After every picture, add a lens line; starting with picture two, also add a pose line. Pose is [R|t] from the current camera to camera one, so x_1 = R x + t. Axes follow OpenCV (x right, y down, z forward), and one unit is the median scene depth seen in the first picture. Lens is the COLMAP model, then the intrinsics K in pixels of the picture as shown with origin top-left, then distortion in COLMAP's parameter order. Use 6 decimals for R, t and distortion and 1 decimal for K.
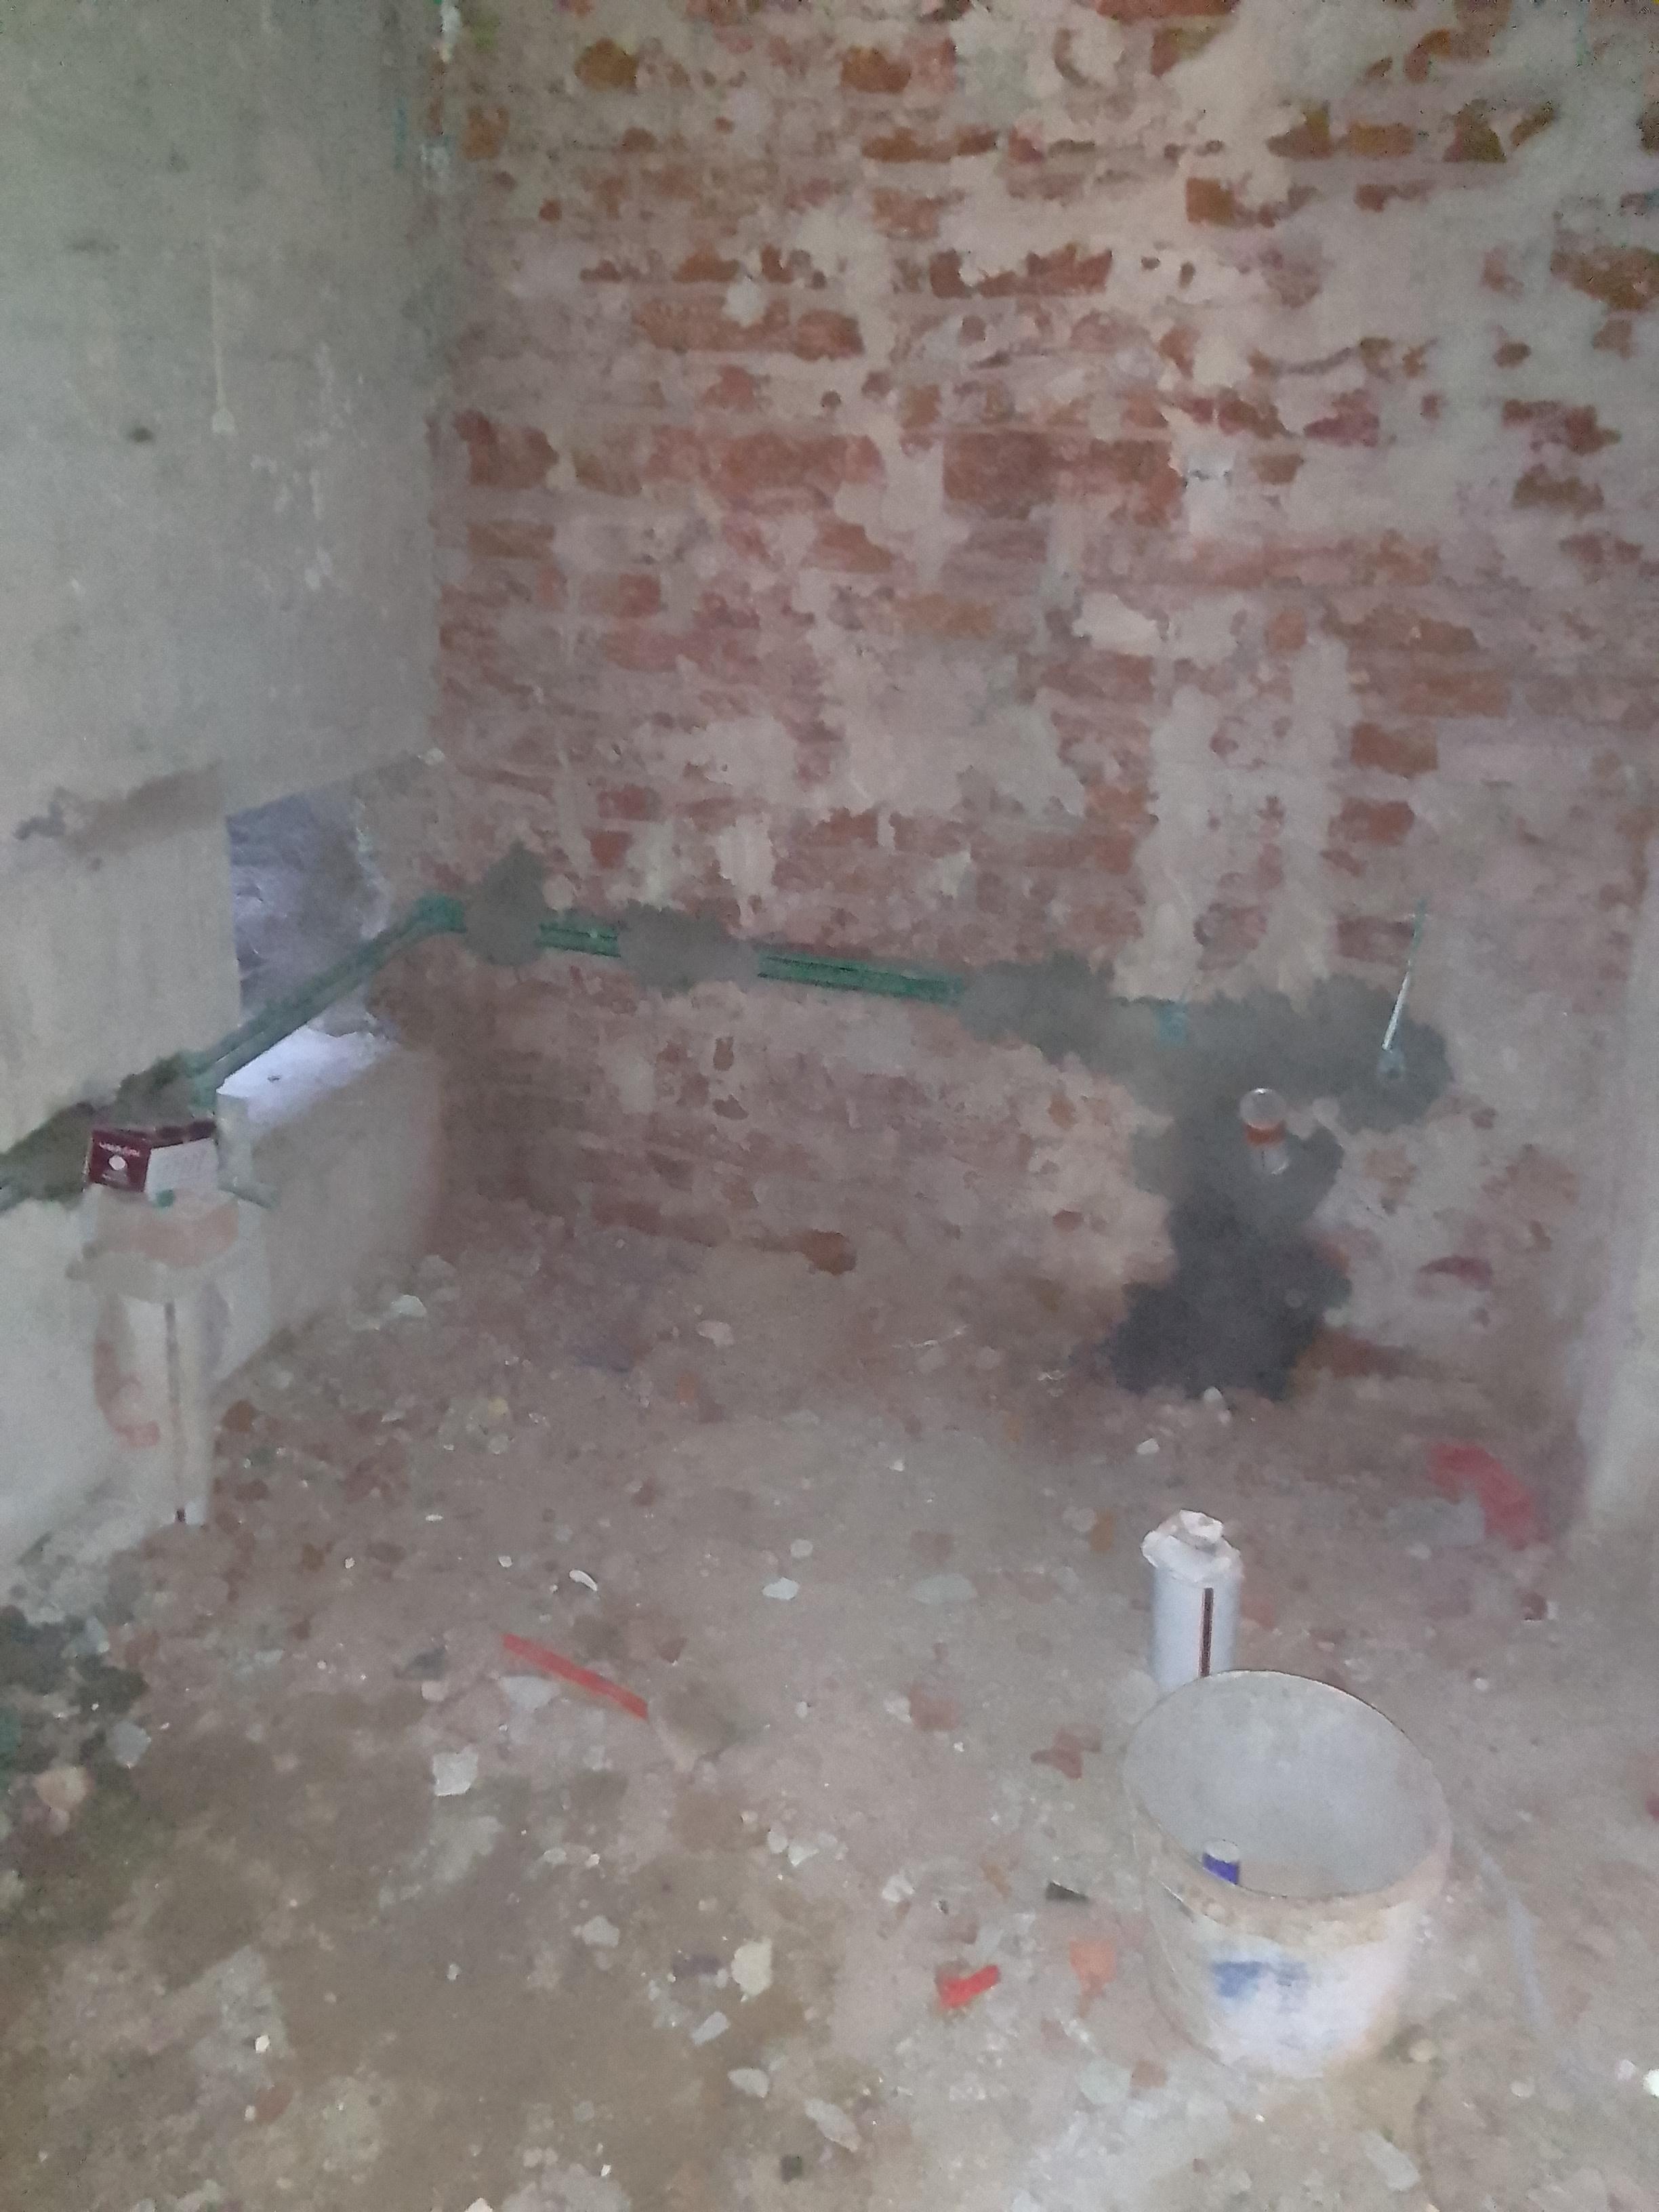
lens RADIAL K [[1755.4, 0, 820.1], [0, 1755.4, 1099.7], [0, 0, 1]] dist [0.046739, -0.074910]
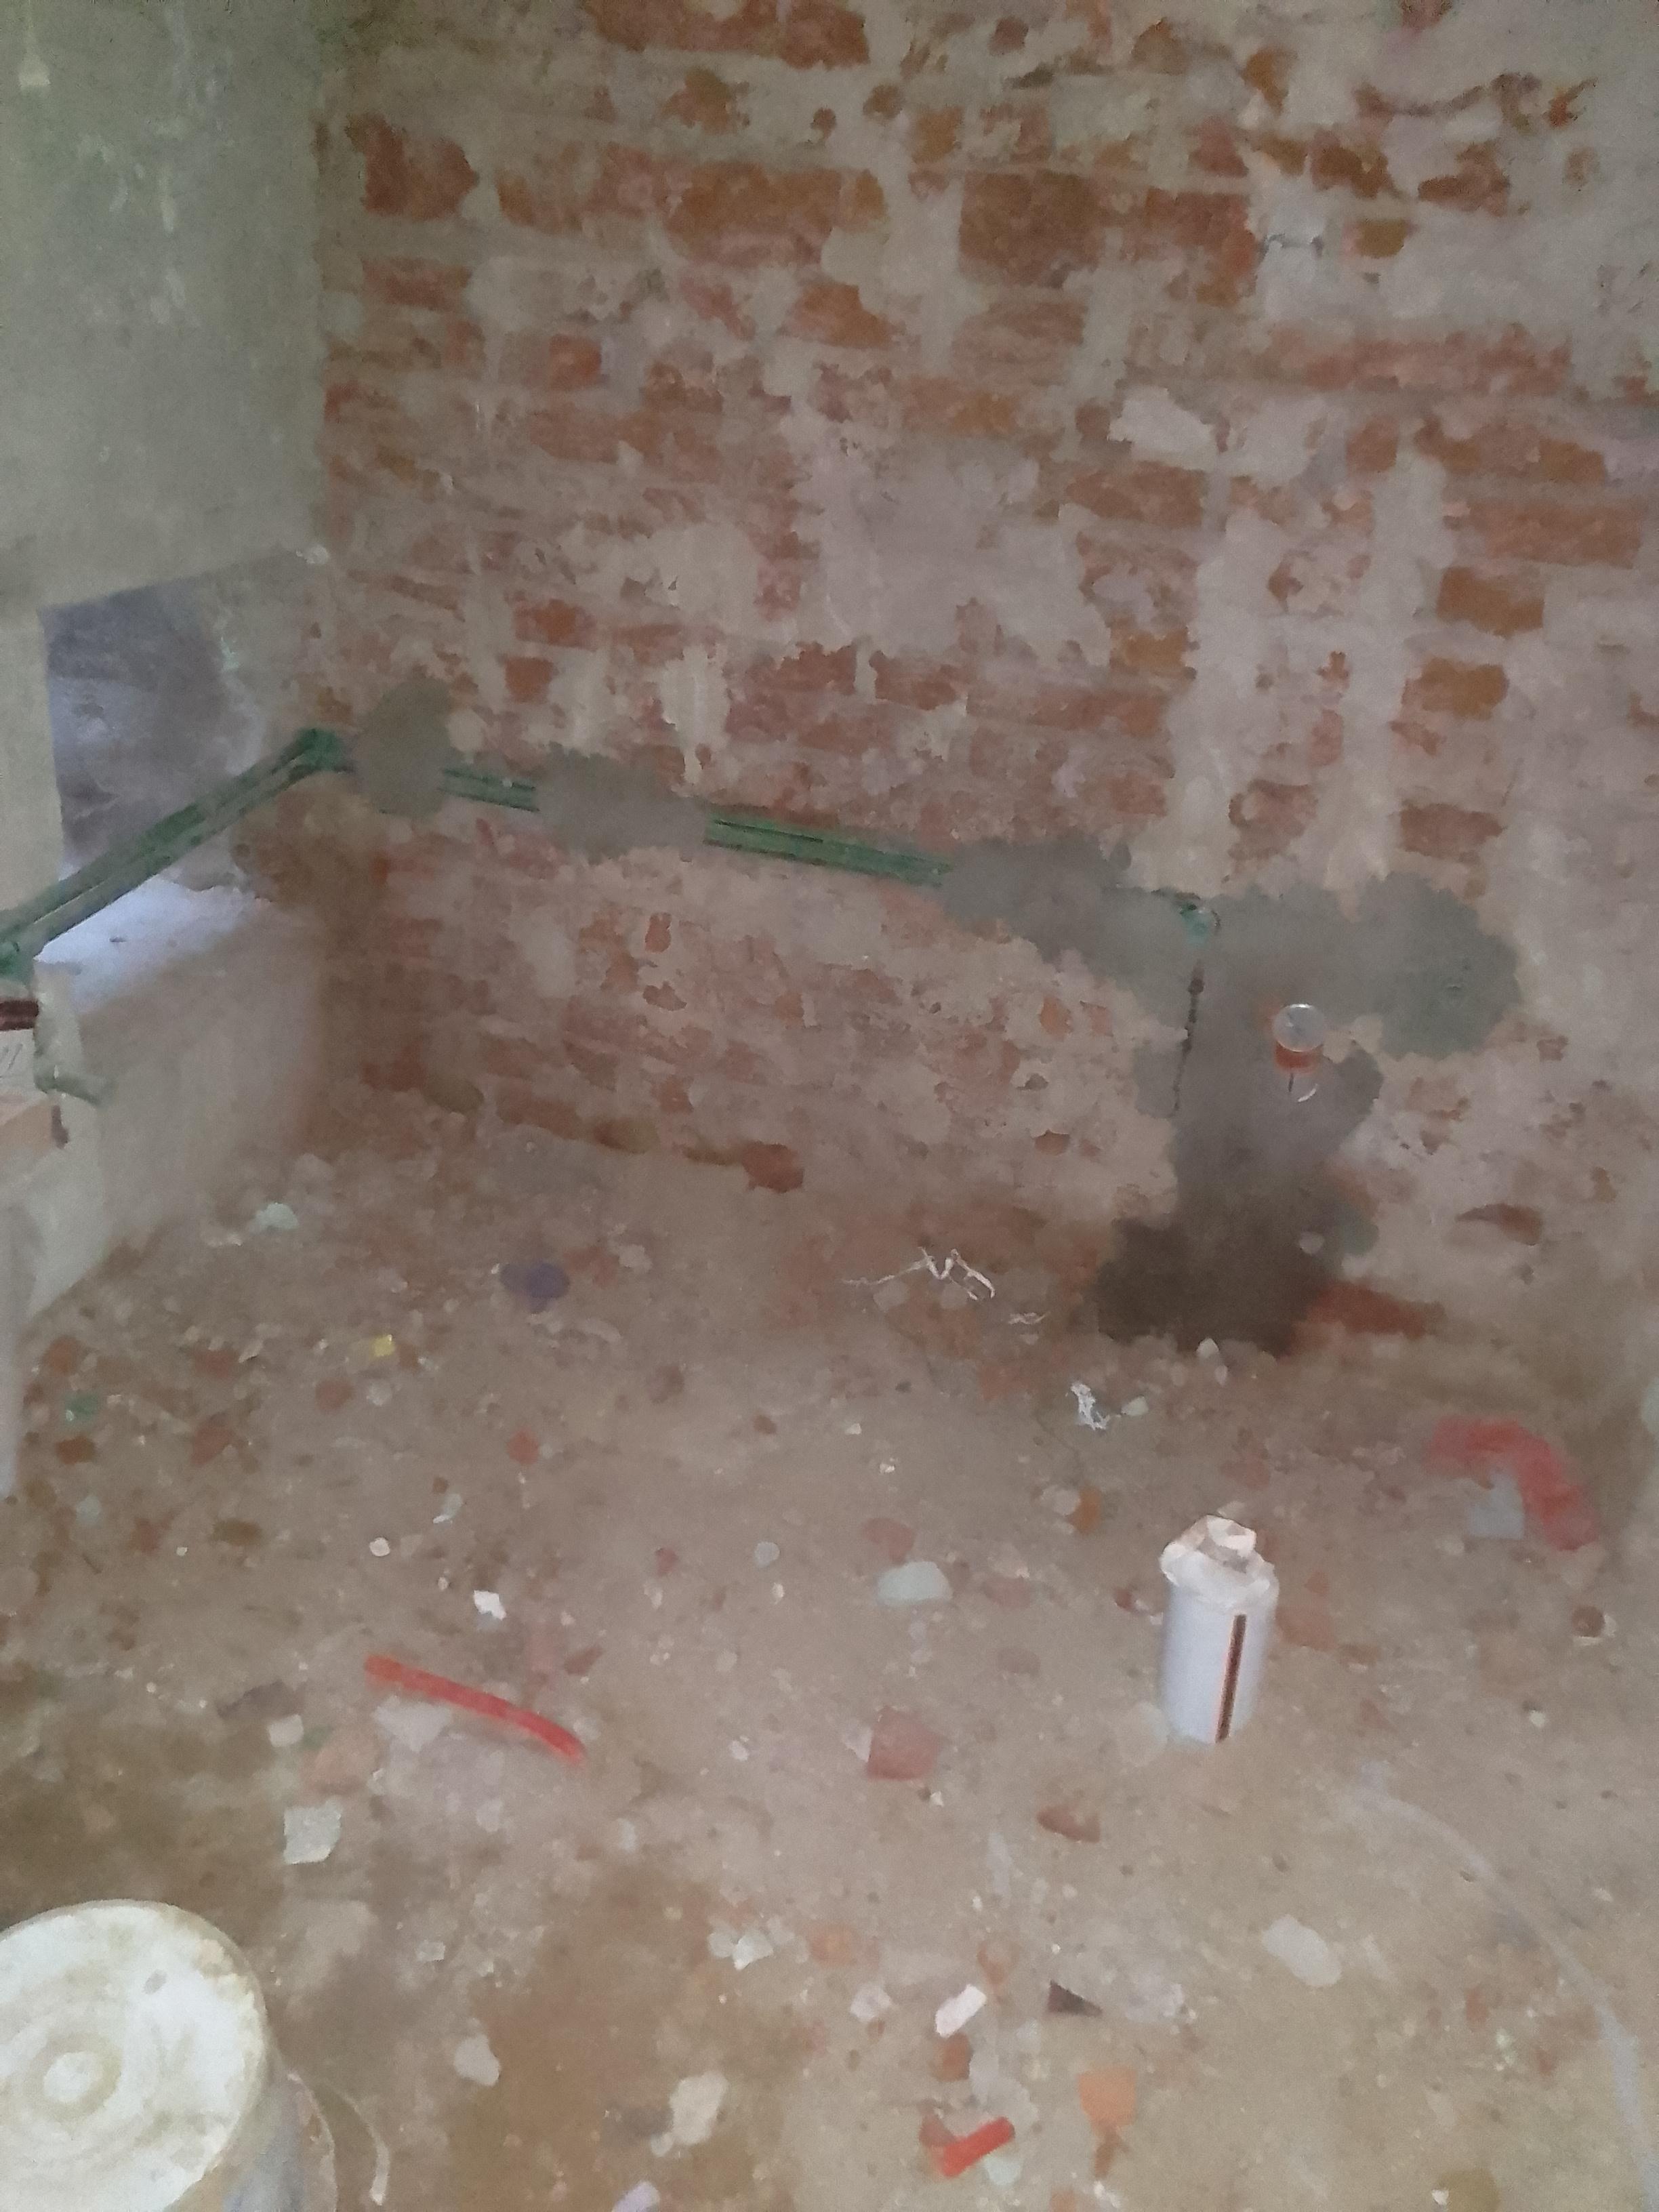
lens RADIAL K [[1755.4, 0, 823.5], [0, 1755.4, 1117.0], [0, 0, 1]] dist [0.046739, -0.074910]
pose [[0.997571, 0.034429, 0.060548, -0.027024], [-0.039663, 0.995376, 0.087487, -0.016813], [-0.057256, -0.089676, 0.994324, 0.161637]]
